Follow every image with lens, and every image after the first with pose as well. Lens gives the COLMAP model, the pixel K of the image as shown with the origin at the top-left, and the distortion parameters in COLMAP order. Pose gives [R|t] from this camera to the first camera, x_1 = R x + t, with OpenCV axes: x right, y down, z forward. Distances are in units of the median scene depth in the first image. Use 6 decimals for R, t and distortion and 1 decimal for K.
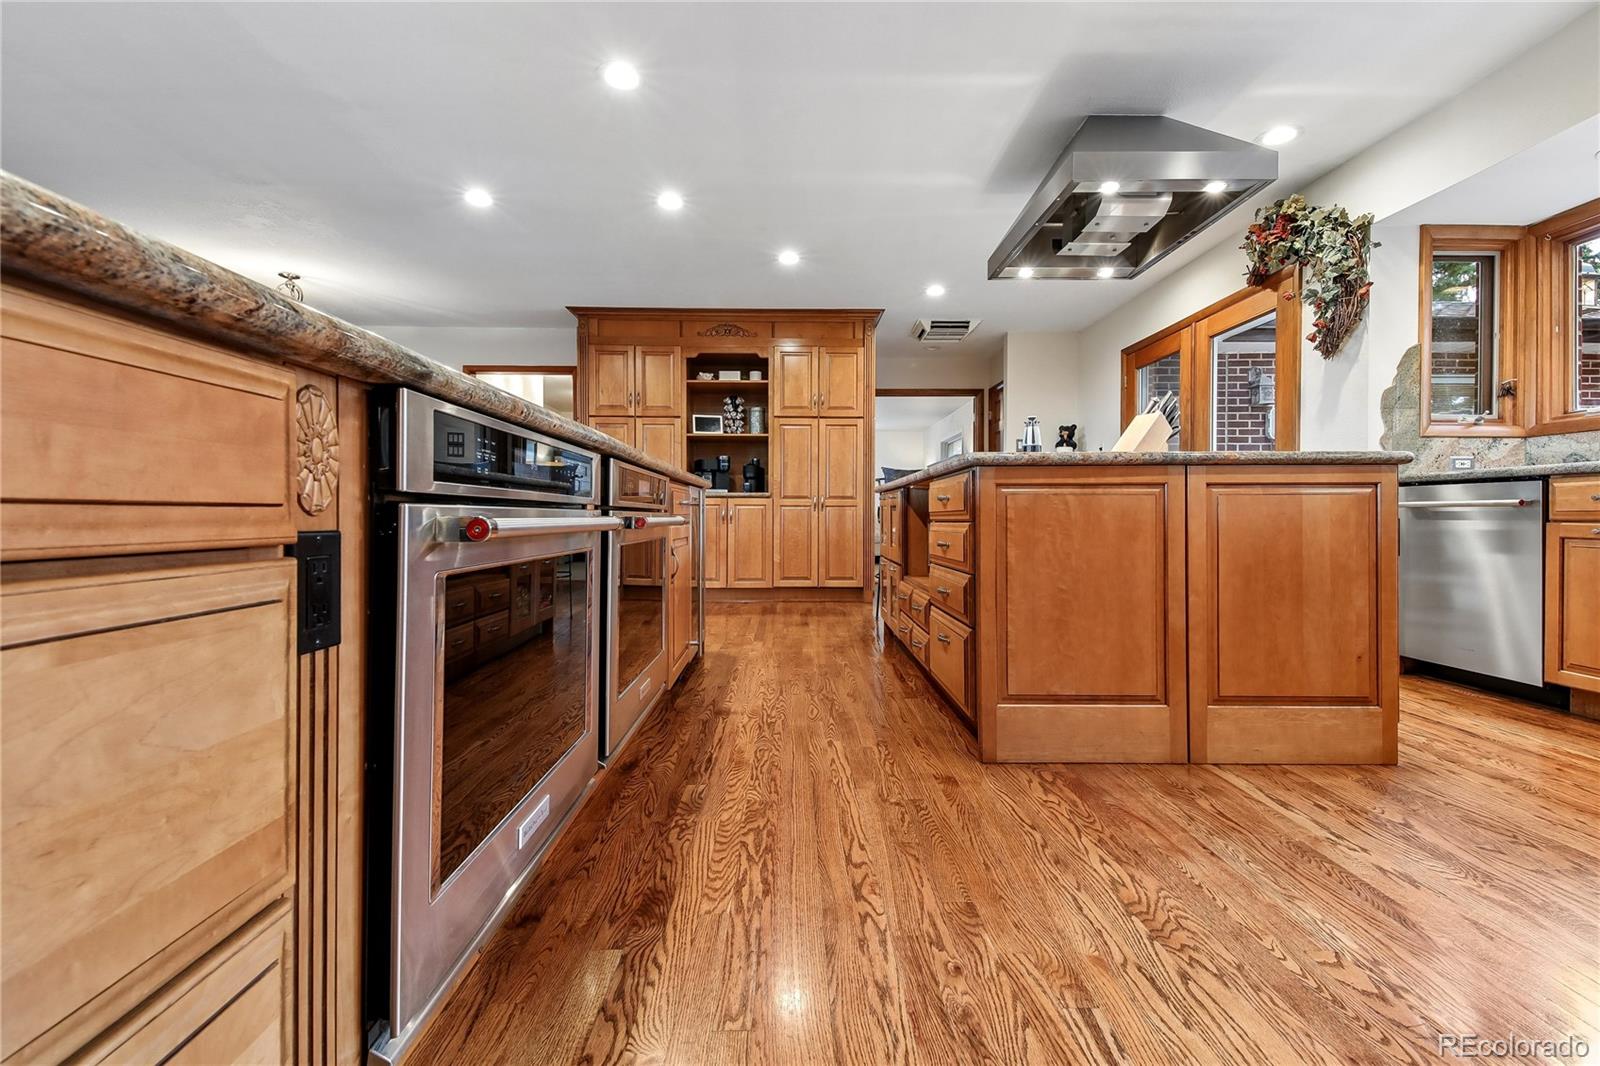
lens RADIAL K [[686.1, 0, 801.7], [0, 686.1, 518.8], [0, 0, 1]] dist [0.045706, -0.018258]
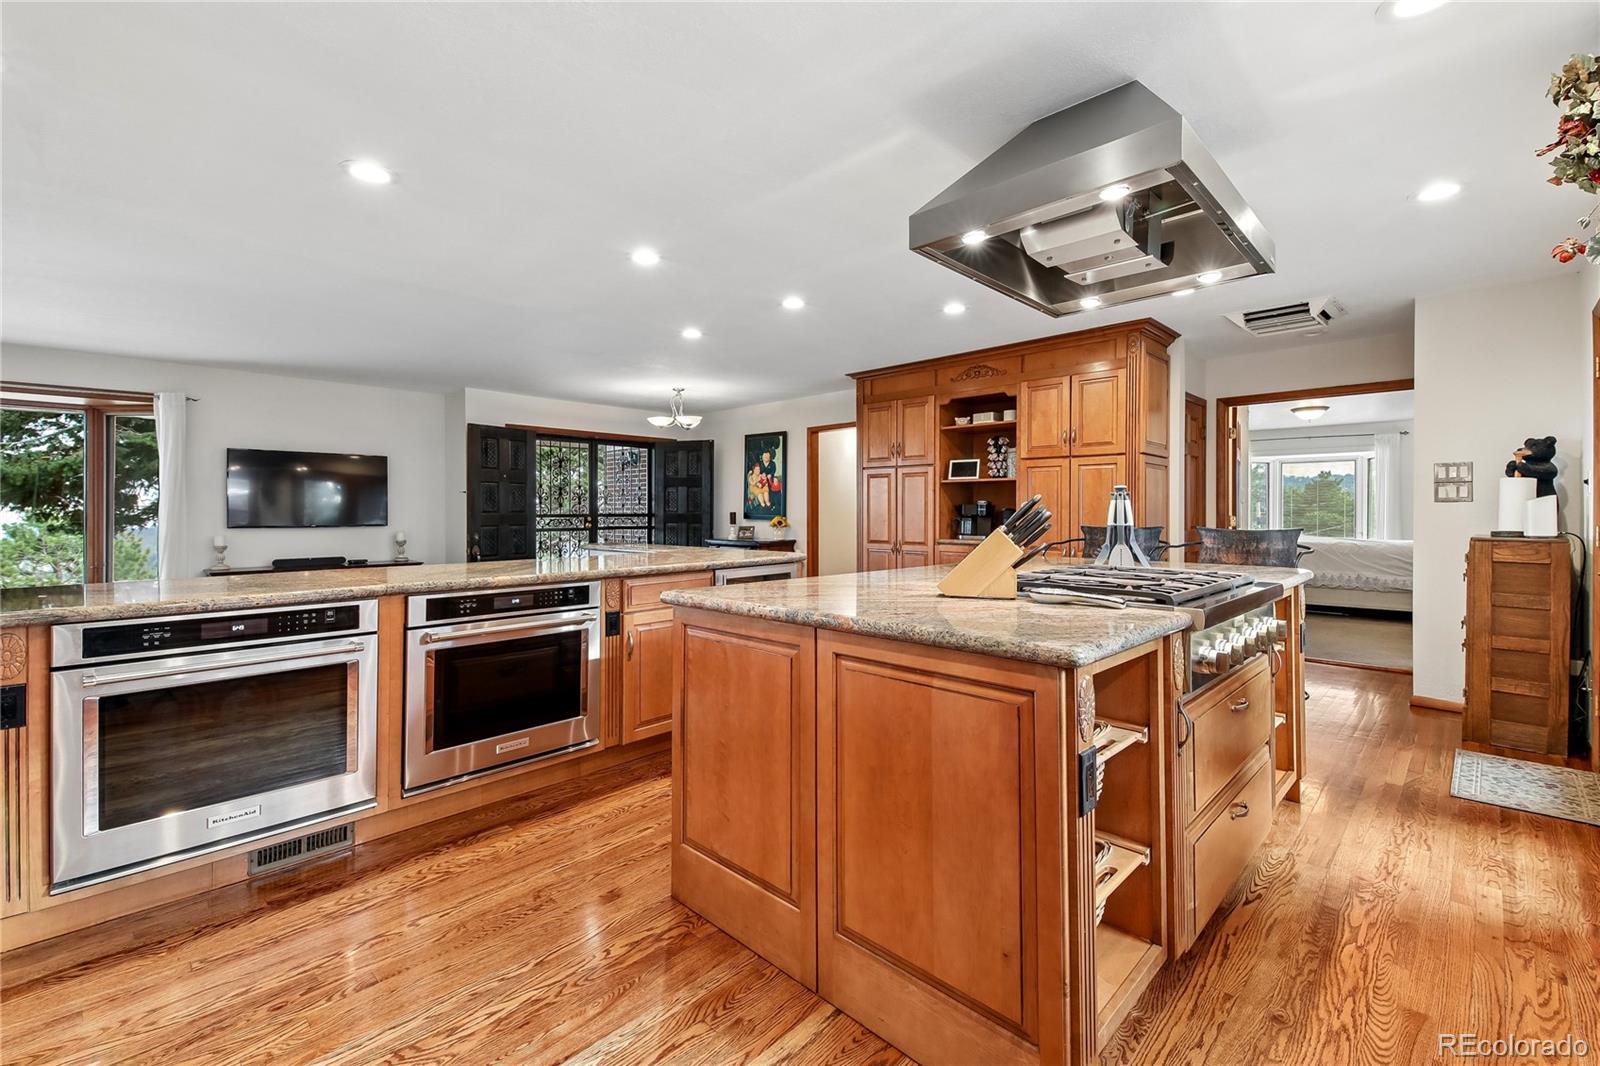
lens RADIAL K [[686.1, 0, 796.7], [0, 686.1, 508.4], [0, 0, 1]] dist [0.045706, -0.018258]
pose [[0.703860, -0.003887, -0.710328, 0.682333], [-0.001070, 0.999978, -0.006532, -0.130326], [0.710338, 0.005358, 0.703840, 0.244169]]
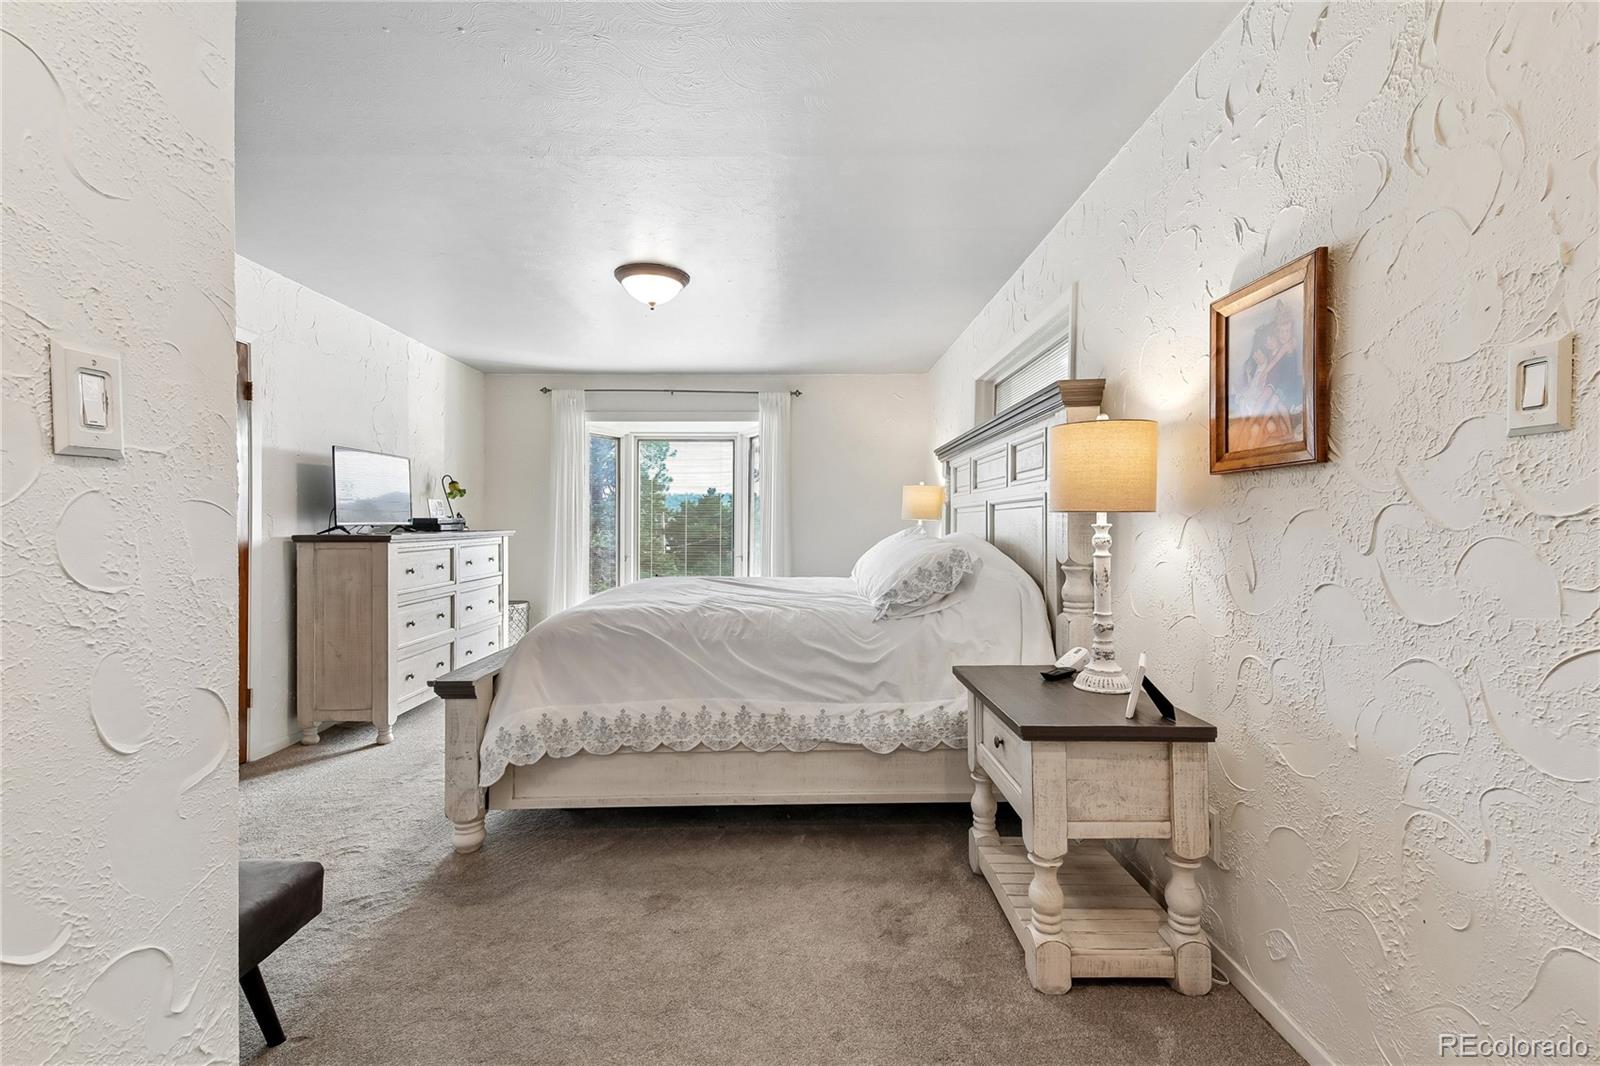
lens RADIAL K [[686.1, 0, 790.4], [0, 686.1, 529.1], [0, 0, 1]] dist [0.045706, -0.018258]
pose [[0.999451, -0.001082, -0.033103, 0.433455], [0.001312, 0.999975, 0.006950, -0.134537], [0.033095, -0.006989, 0.999428, 2.317789]]
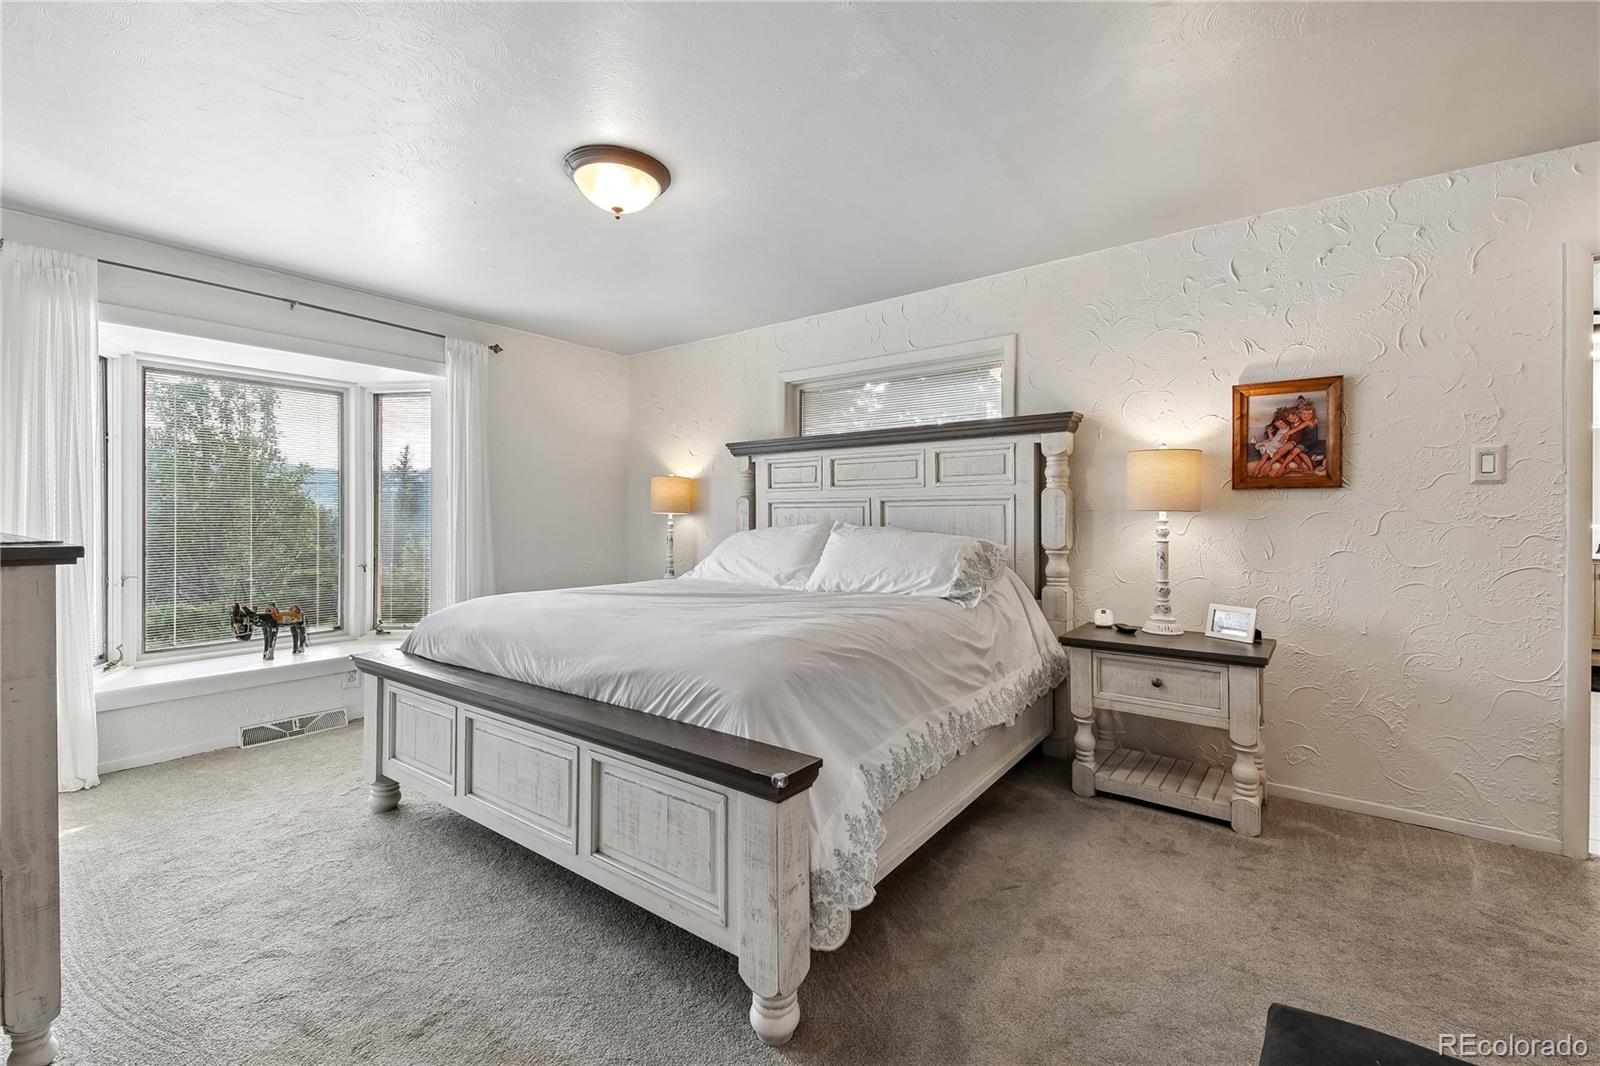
lens RADIAL K [[686.1, 0, 793.6], [0, 686.1, 525.1], [0, 0, 1]] dist [0.045706, -0.018258]
pose [[0.621514, -0.008023, 0.783362, -0.295042], [-0.001035, 0.999938, 0.011063, -0.136703], [-0.783403, -0.007687, 0.621467, 2.749356]]
